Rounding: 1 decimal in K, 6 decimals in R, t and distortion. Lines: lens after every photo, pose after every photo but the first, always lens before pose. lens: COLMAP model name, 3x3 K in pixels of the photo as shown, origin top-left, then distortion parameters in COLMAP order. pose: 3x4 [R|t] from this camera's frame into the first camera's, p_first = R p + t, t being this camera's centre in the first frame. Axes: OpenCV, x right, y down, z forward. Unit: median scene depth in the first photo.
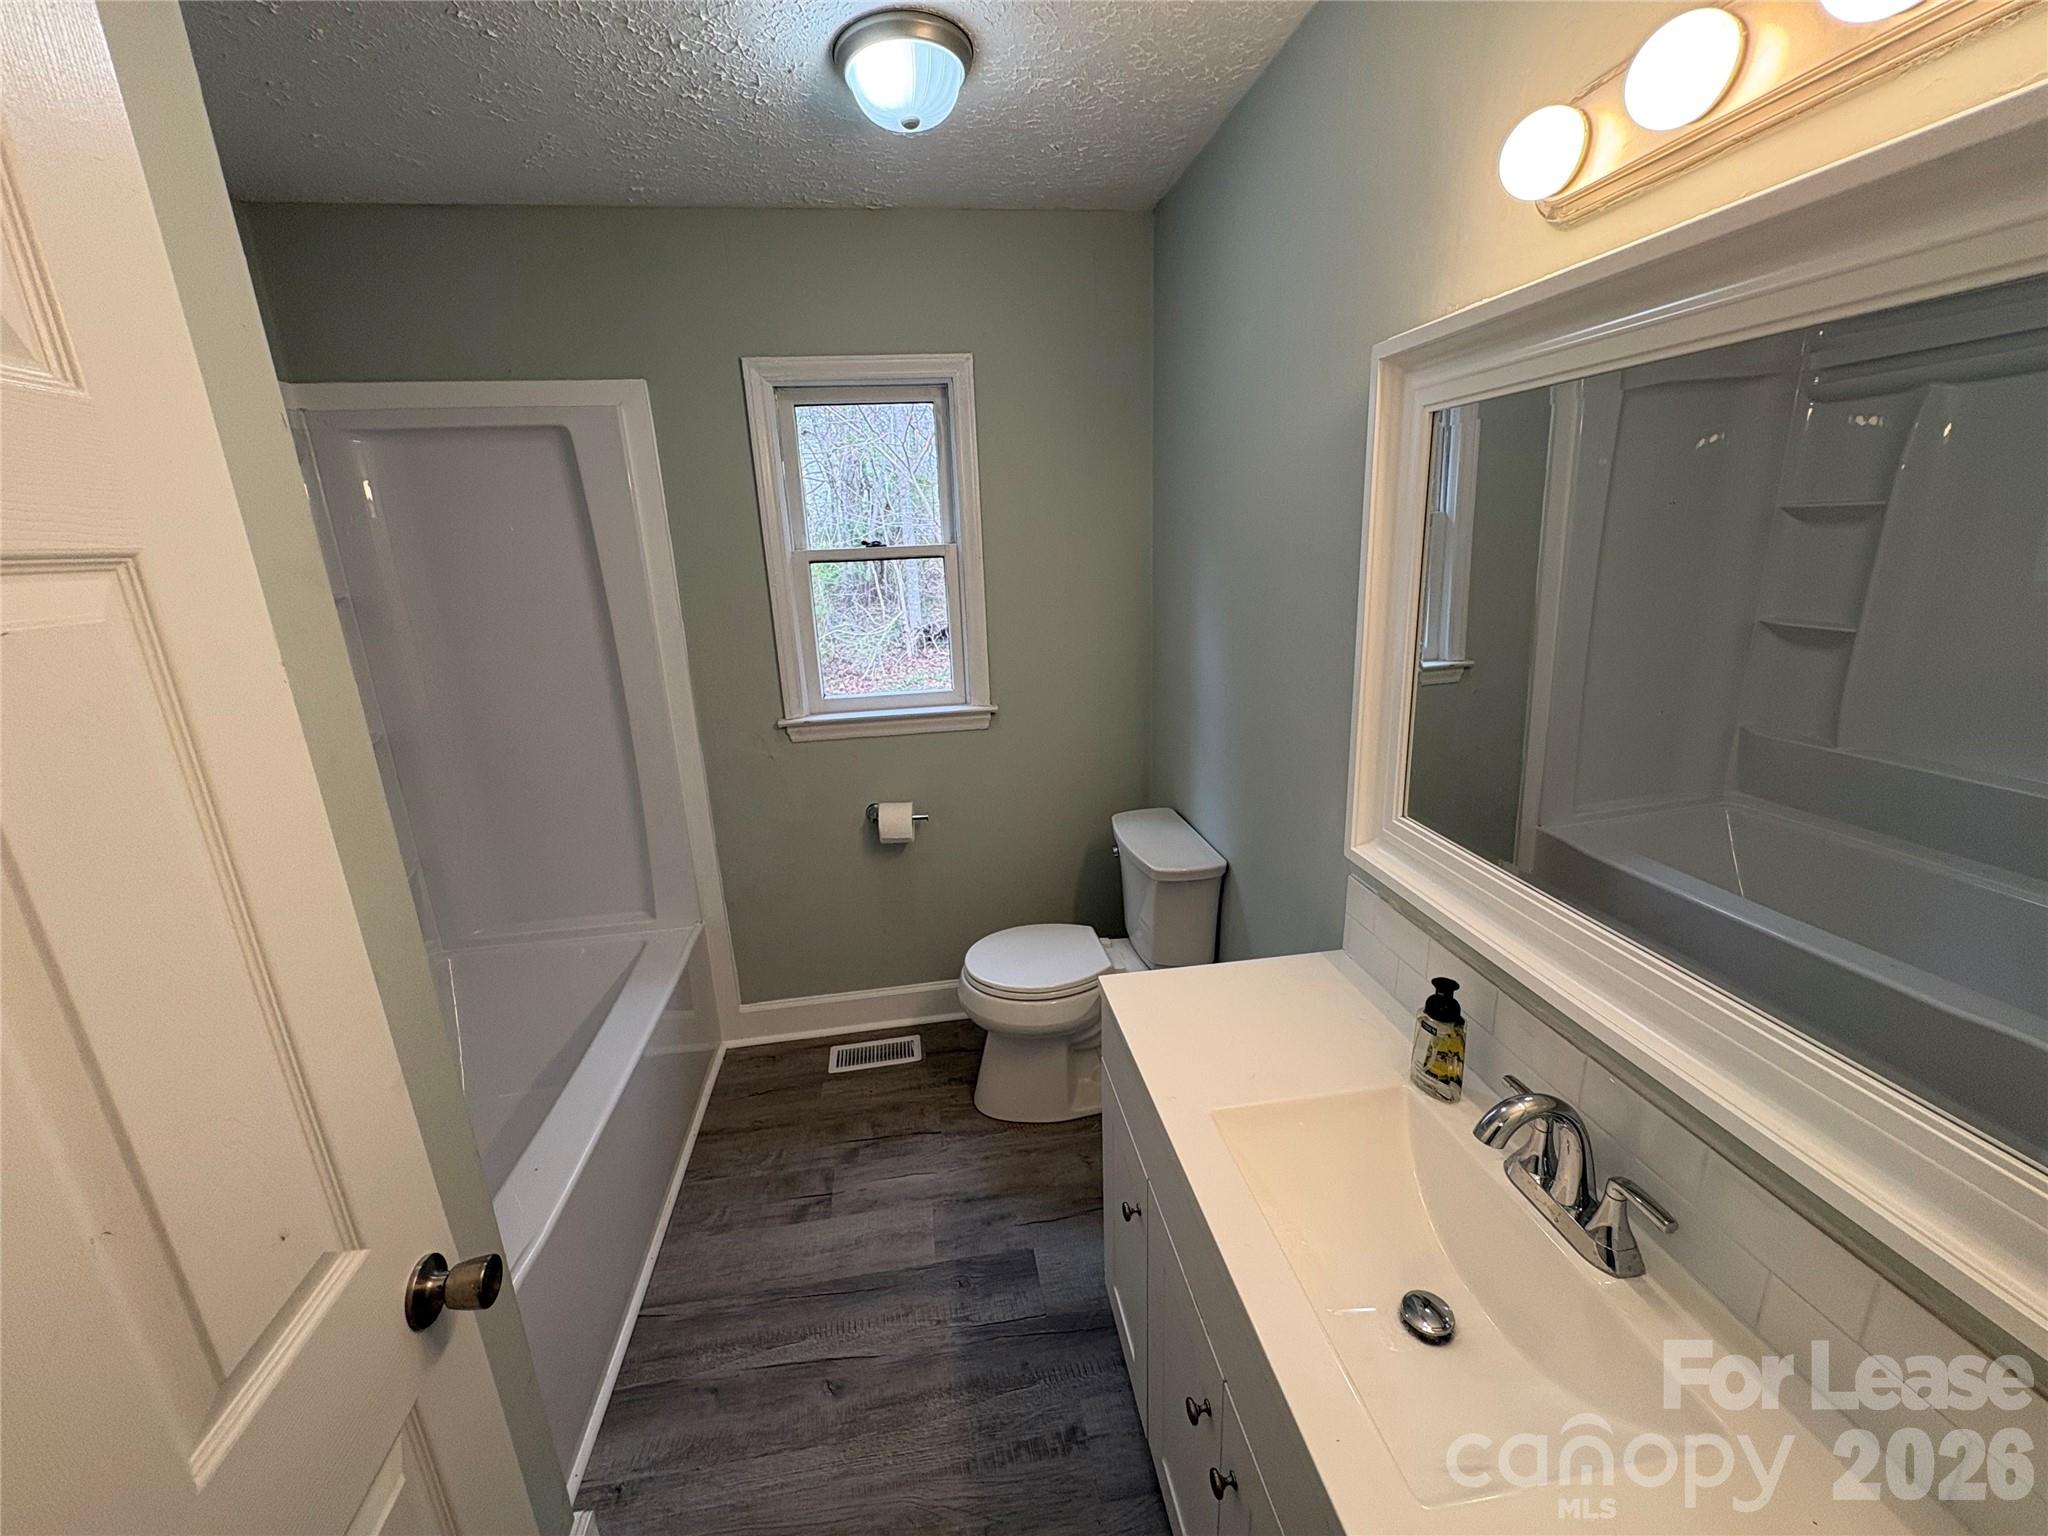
lens RADIAL K [[814.5, 0, 1012.9], [0, 814.5, 764.2], [0, 0, 1]] dist [0.002229, 0.000059]
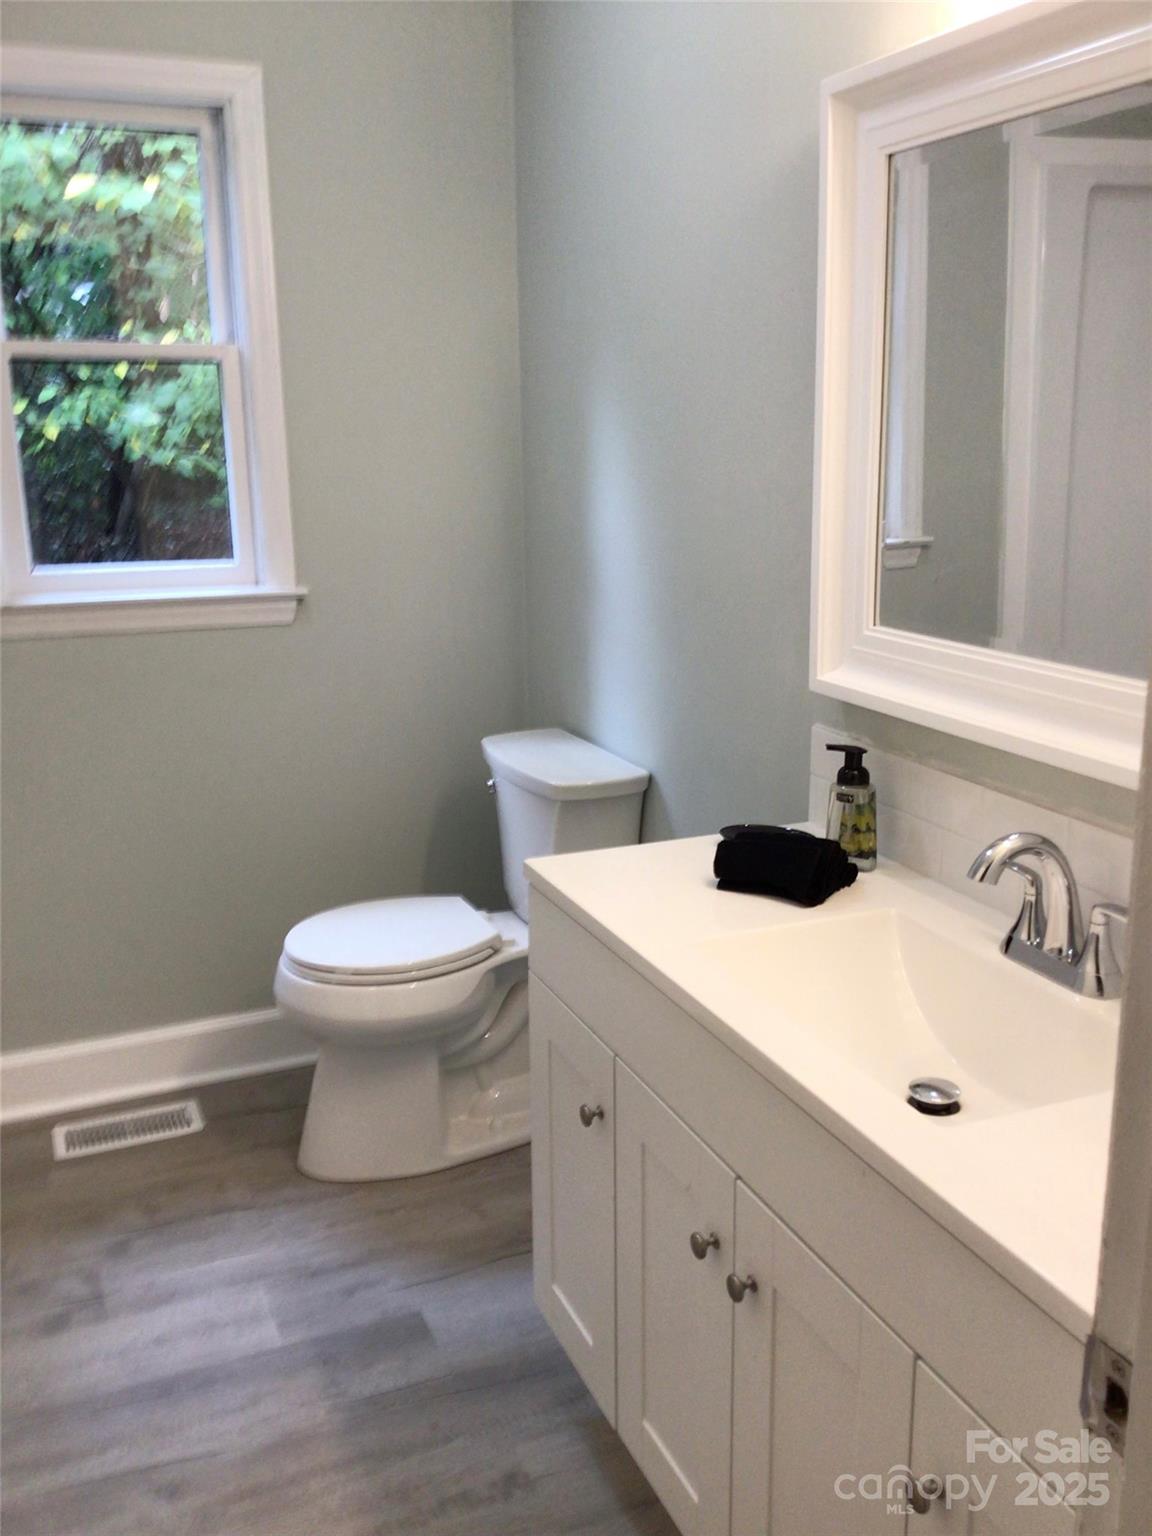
lens RADIAL K [[1380.6, 0, 576.0], [0, 1380.6, 768.0], [0, 0, 1]] dist [0.122651, -0.235107]
pose [[0.964390, -0.030940, 0.262670, -0.138268], [0.041733, 0.998494, -0.035609, 0.160332], [-0.261172, 0.045302, 0.964229, -0.210408]]
